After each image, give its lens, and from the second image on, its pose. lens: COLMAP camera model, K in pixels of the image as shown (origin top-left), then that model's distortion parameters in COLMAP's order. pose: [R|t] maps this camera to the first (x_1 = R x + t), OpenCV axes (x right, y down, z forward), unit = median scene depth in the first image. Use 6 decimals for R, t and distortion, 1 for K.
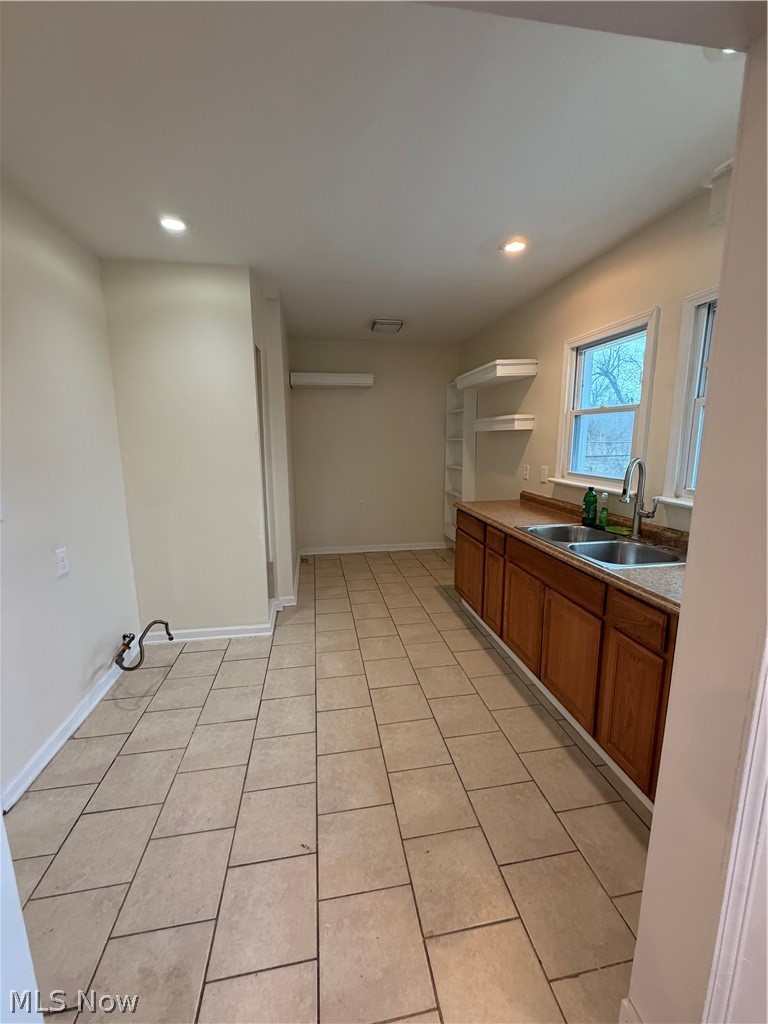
lens RADIAL K [[407.7, 0, 384.0], [0, 407.7, 512.0], [0, 0, 1]] dist [0.001704, -0.000046]
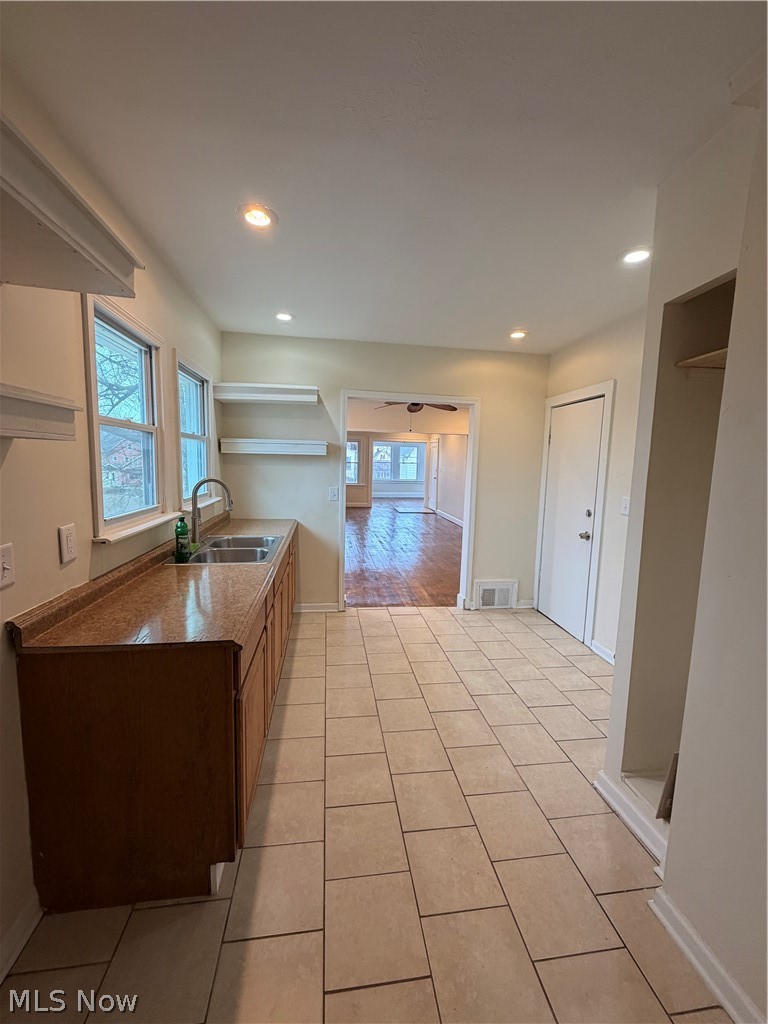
lens RADIAL K [[407.7, 0, 384.0], [0, 407.7, 512.0], [0, 0, 1]] dist [0.001704, -0.000046]
pose [[-0.999447, -0.020682, 0.026049, 0.043679], [-0.011905, 0.953716, 0.300475, -0.317651], [-0.031058, 0.299998, -0.953434, 1.686353]]
